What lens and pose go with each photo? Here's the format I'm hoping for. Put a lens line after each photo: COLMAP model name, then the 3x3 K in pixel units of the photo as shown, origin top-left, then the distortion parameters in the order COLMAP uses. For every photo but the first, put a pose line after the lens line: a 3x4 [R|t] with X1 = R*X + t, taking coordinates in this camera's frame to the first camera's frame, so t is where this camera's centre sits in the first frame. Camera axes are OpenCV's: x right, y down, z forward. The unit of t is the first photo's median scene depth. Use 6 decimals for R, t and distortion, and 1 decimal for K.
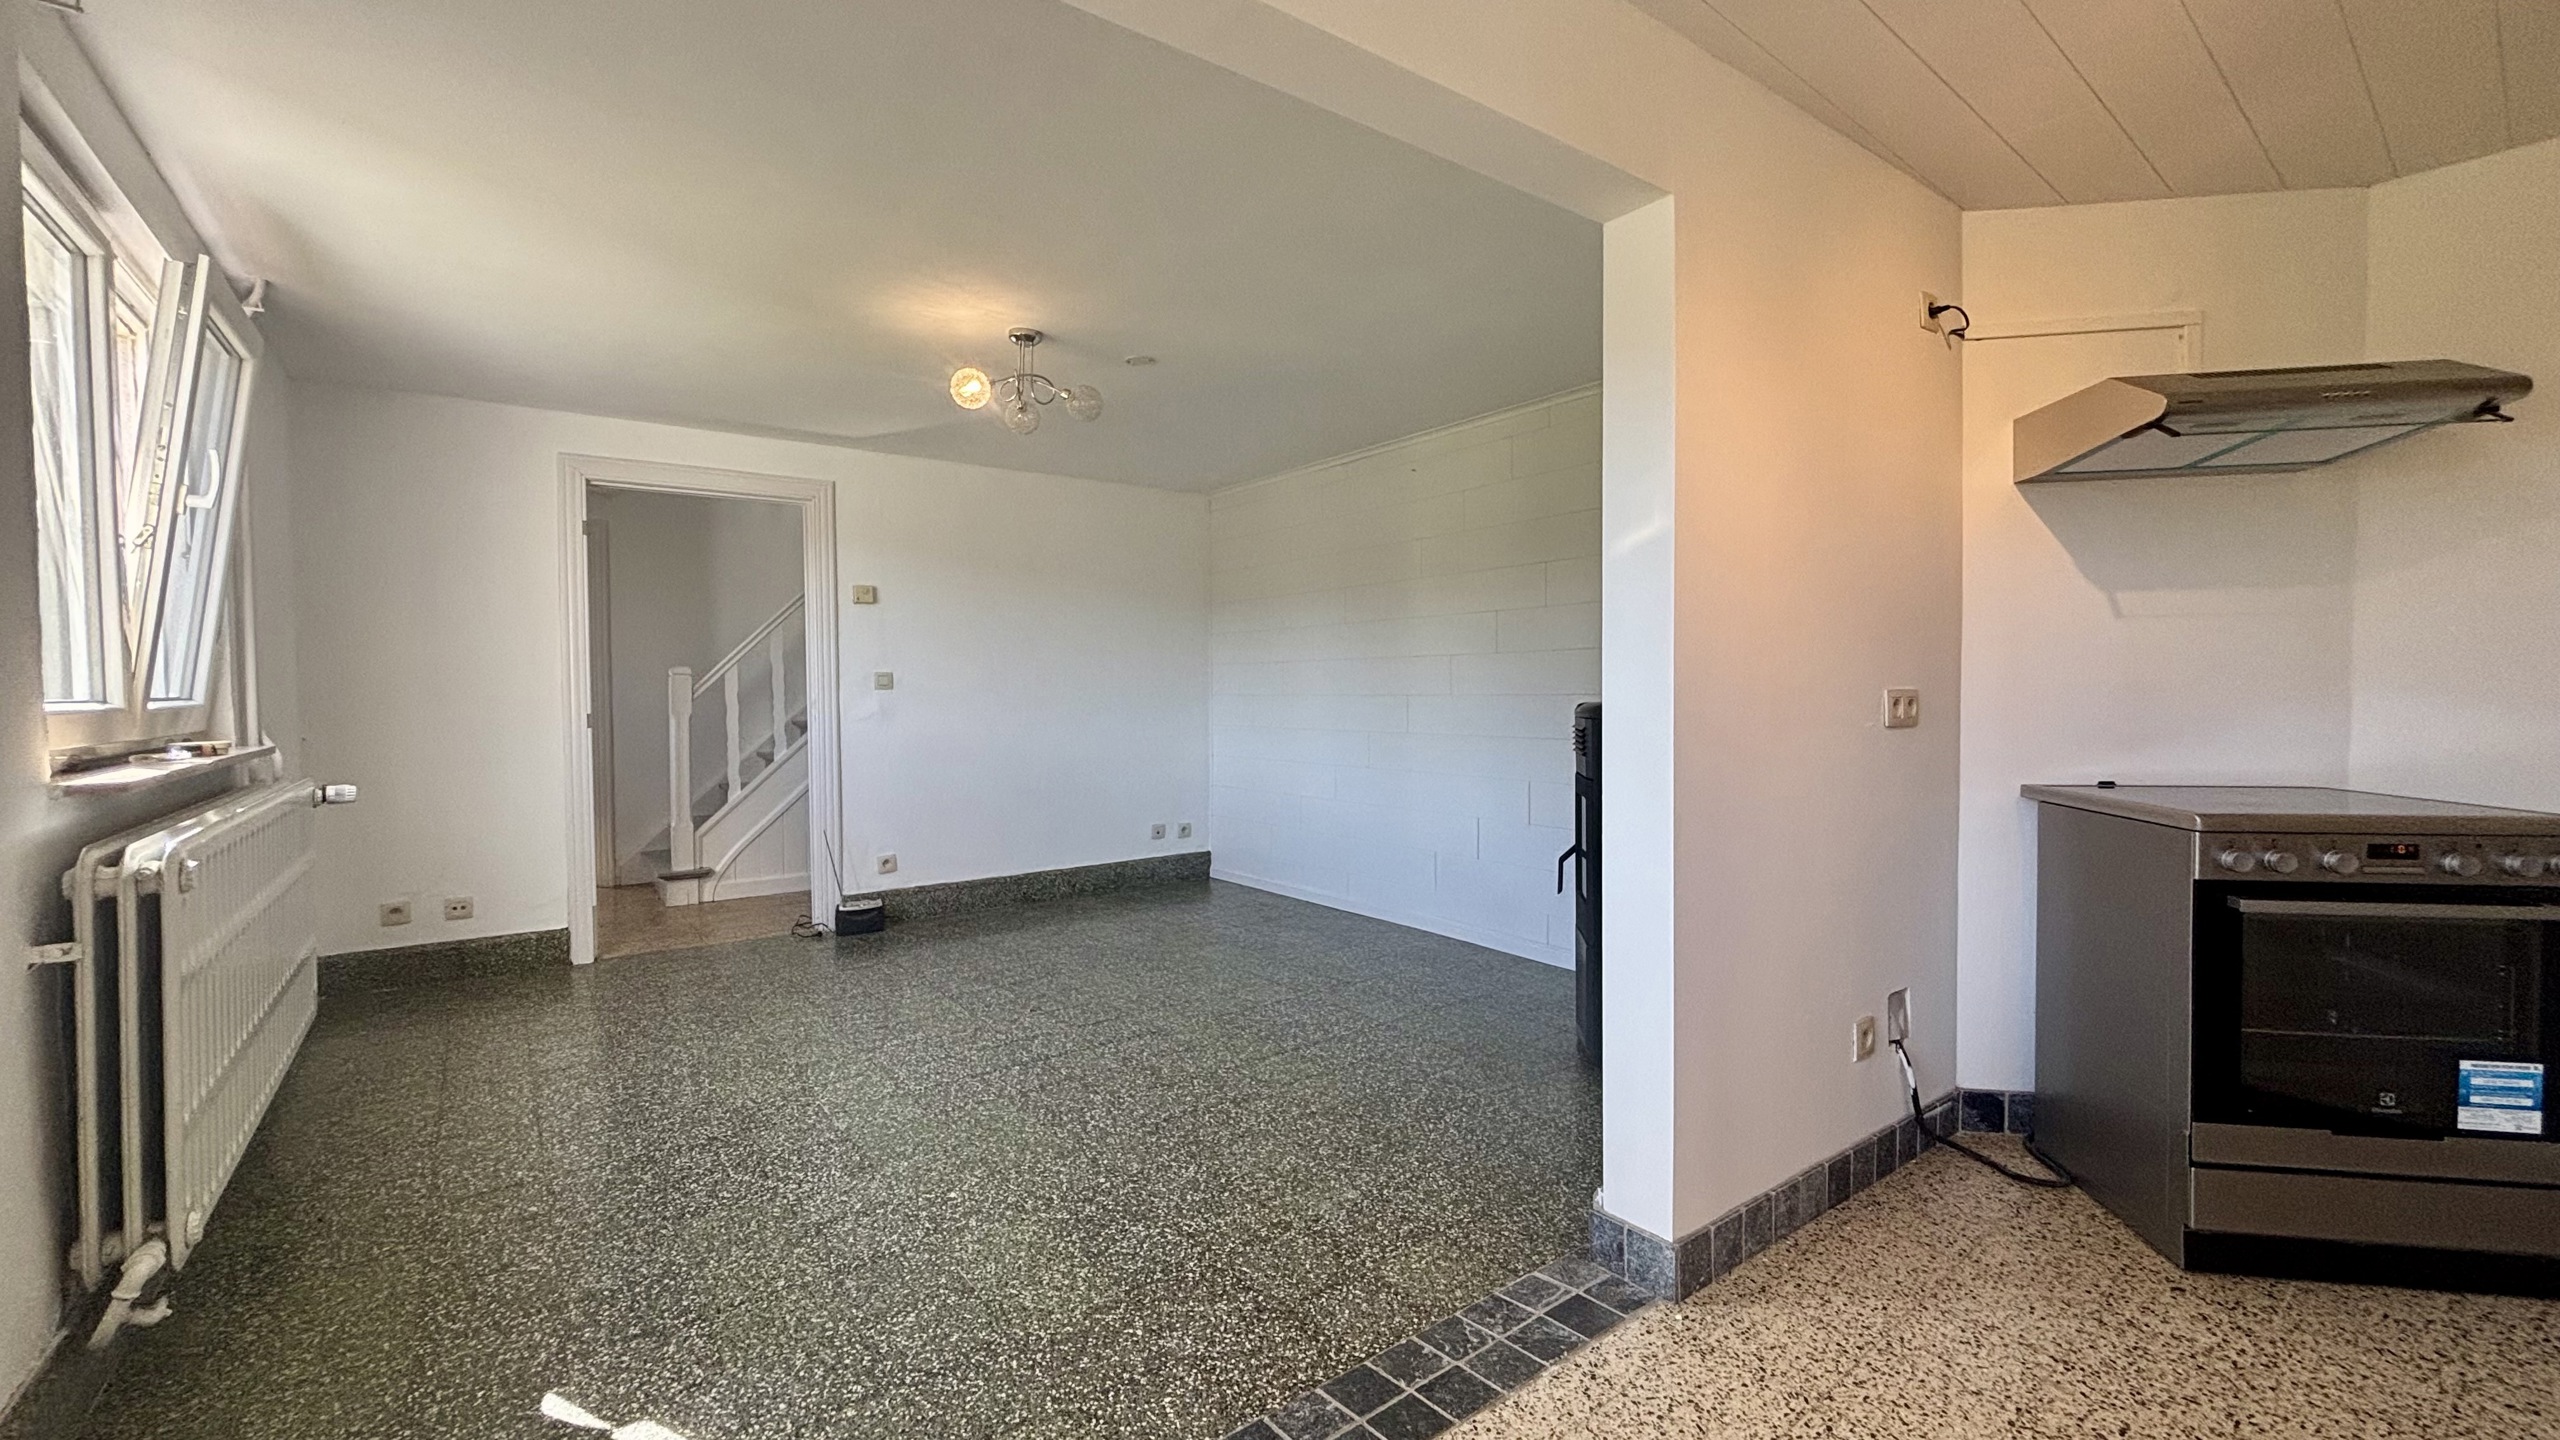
lens RADIAL K [[1005.2, 0, 1296.6], [0, 1005.2, 713.7], [0, 0, 1]] dist [0.021791, 0.000557]
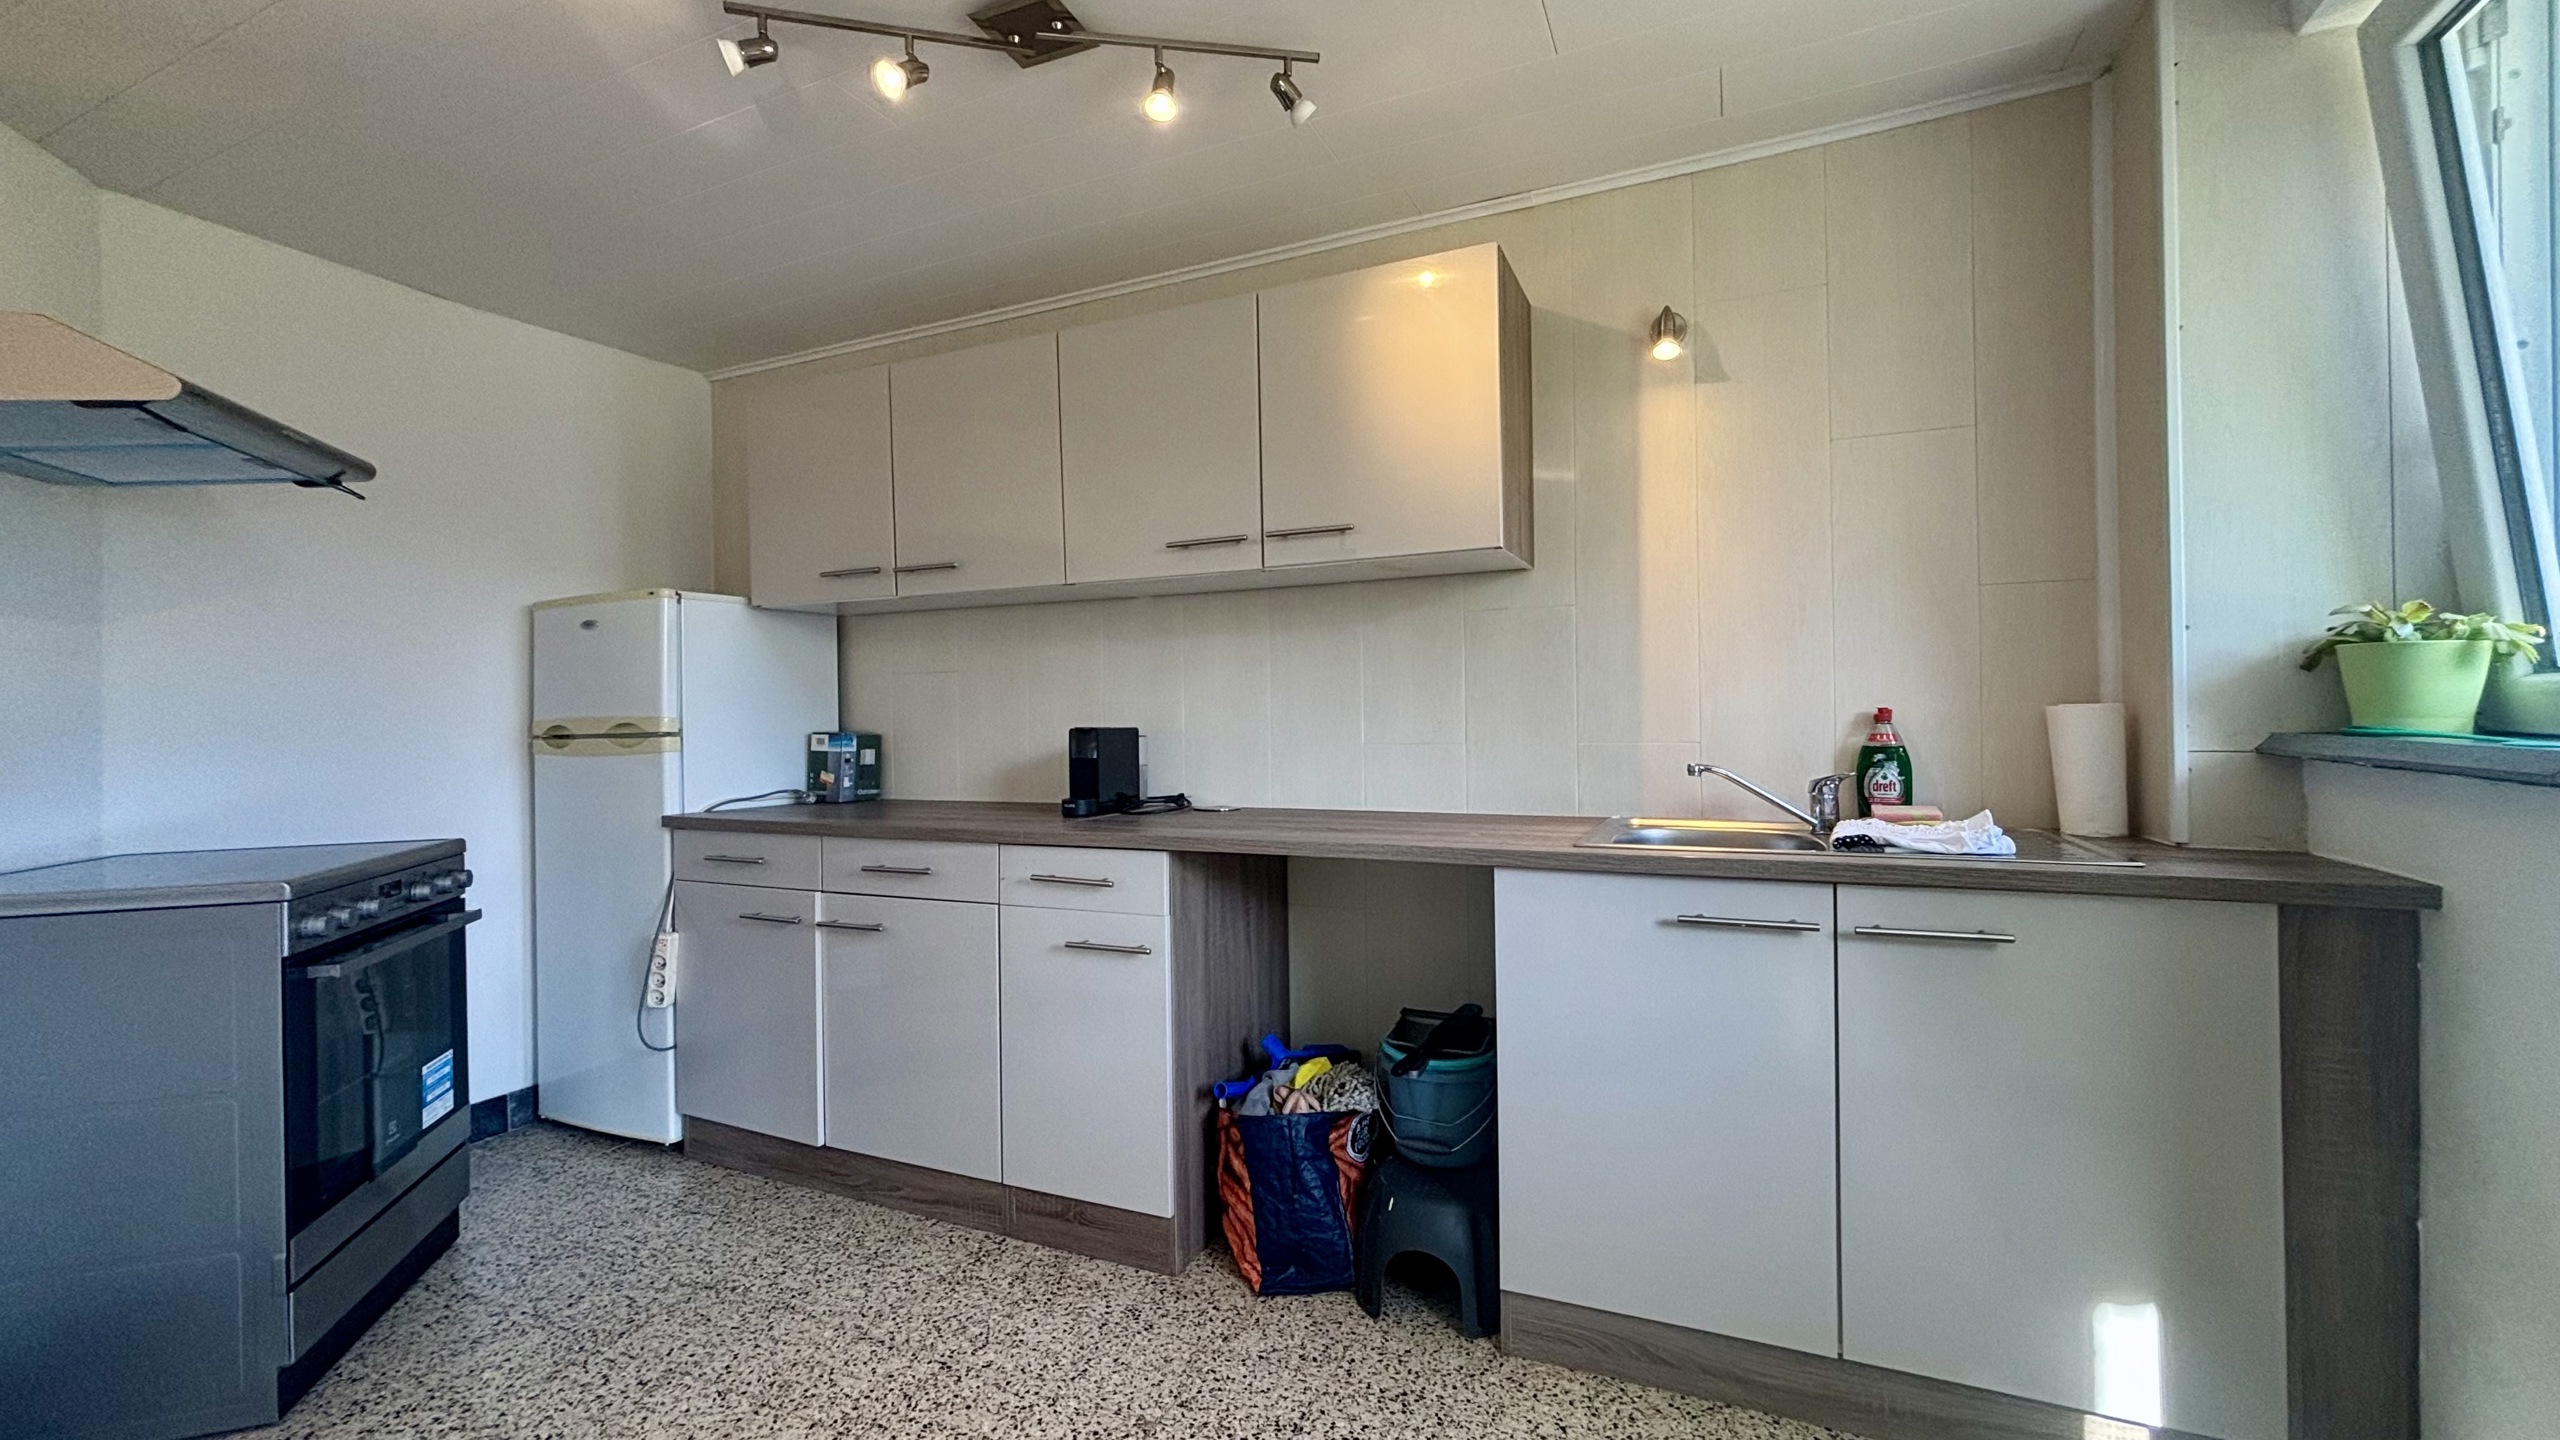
lens RADIAL K [[1037.8, 0, 1279.9], [0, 1037.8, 716.1], [0, 0, 1]] dist [-0.000891, -0.000900]
pose [[-0.429379, 0.011611, 0.903050, -0.276104], [0.046375, 0.998882, 0.009207, -0.010739], [-0.901933, 0.045832, -0.429437, 0.605909]]
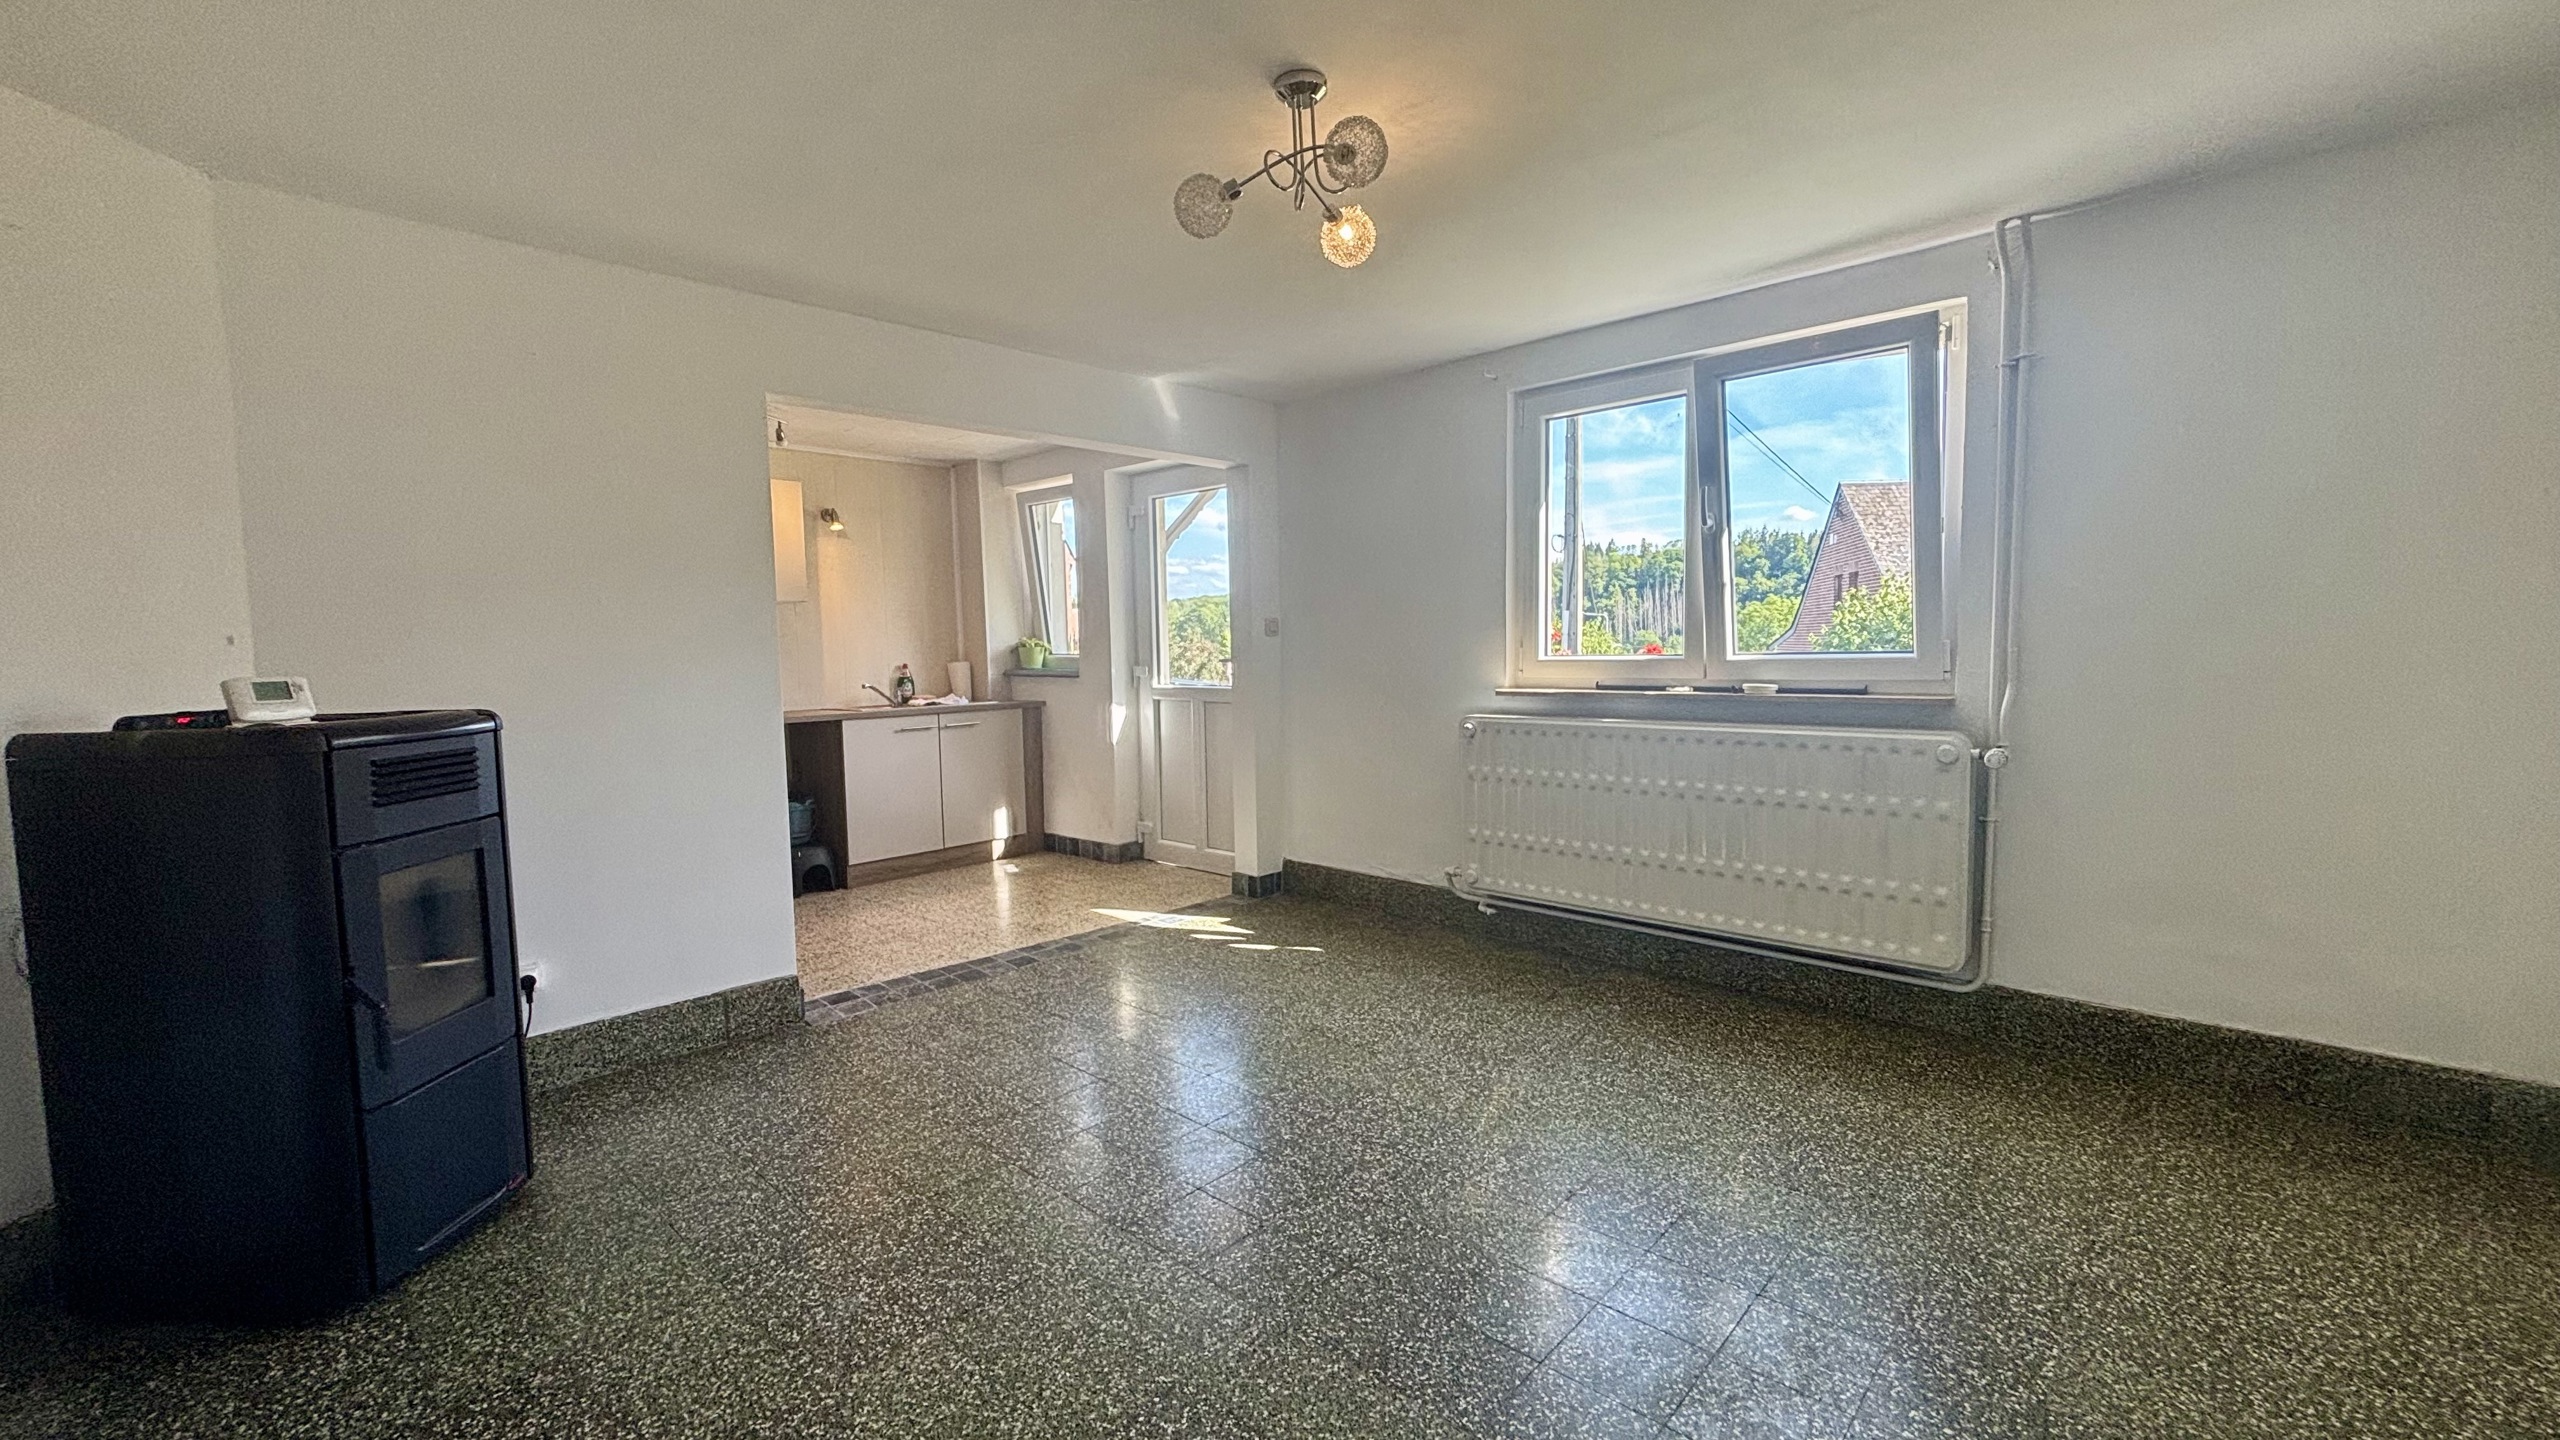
lens RADIAL K [[1037.8, 0, 1271.1], [0, 1037.8, 739.0], [0, 0, 1]] dist [-0.000891, -0.000900]
pose [[-0.990850, 0.042817, -0.127994, -0.268805], [0.027452, 0.992457, 0.119483, -0.096443], [0.132144, 0.114876, -0.984551, 2.758210]]
